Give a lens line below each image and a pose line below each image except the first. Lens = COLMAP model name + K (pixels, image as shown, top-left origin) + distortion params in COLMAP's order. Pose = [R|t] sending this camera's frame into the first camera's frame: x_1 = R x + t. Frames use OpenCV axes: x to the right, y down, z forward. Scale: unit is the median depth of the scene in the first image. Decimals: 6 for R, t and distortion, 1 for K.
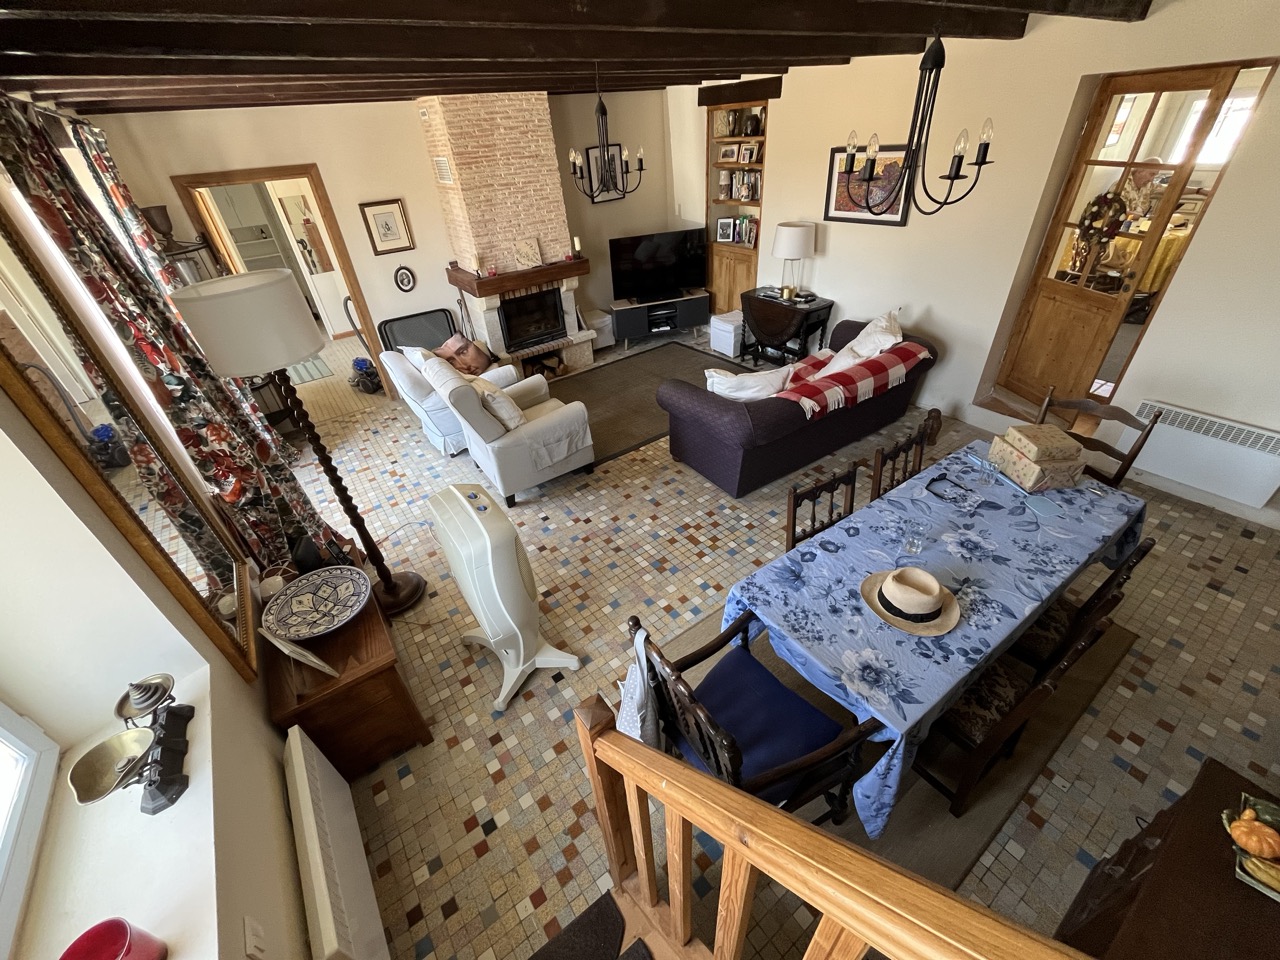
lens RADIAL K [[517.0, 0, 641.2], [0, 517.0, 483.3], [0, 0, 1]] dist [-0.003589, -0.000295]
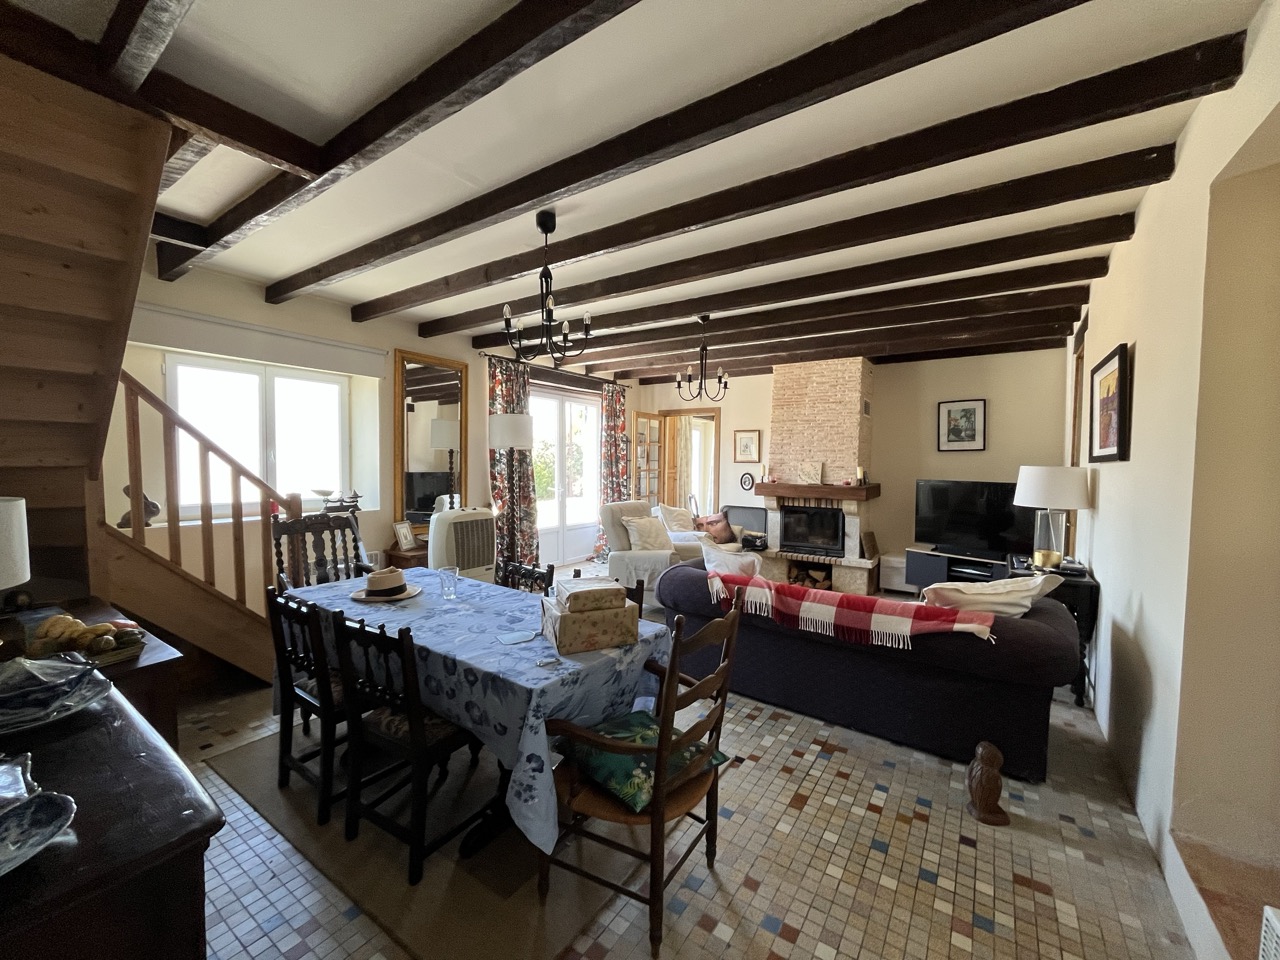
lens RADIAL K [[517.0, 0, 638.8], [0, 517.0, 481.3], [0, 0, 1]] dist [-0.003589, -0.000295]
pose [[0.337865, 0.104376, -0.935389, 0.734899], [-0.562492, 0.819214, -0.111761, -0.083815], [0.754619, 0.563909, 0.335494, 0.332099]]
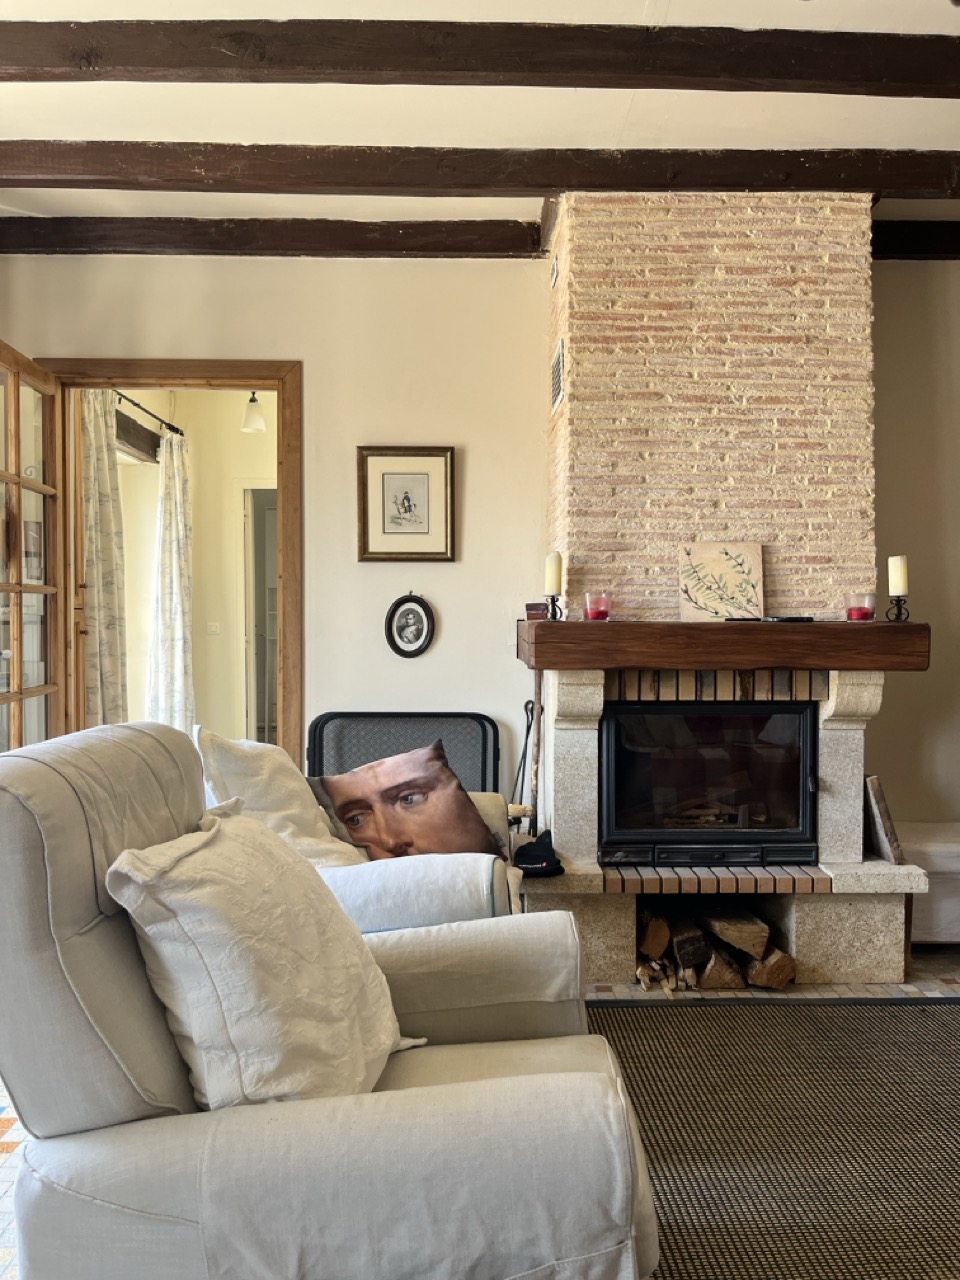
lens RADIAL K [[972.5, 0, 482.4], [0, 972.5, 643.5], [0, 0, 1]] dist [0.055375, -0.079598]
pose [[0.817432, 0.079026, -0.570579, 0.011698], [-0.371240, 0.829663, -0.416942, -0.097004], [0.440439, 0.552643, 0.707530, 0.516422]]
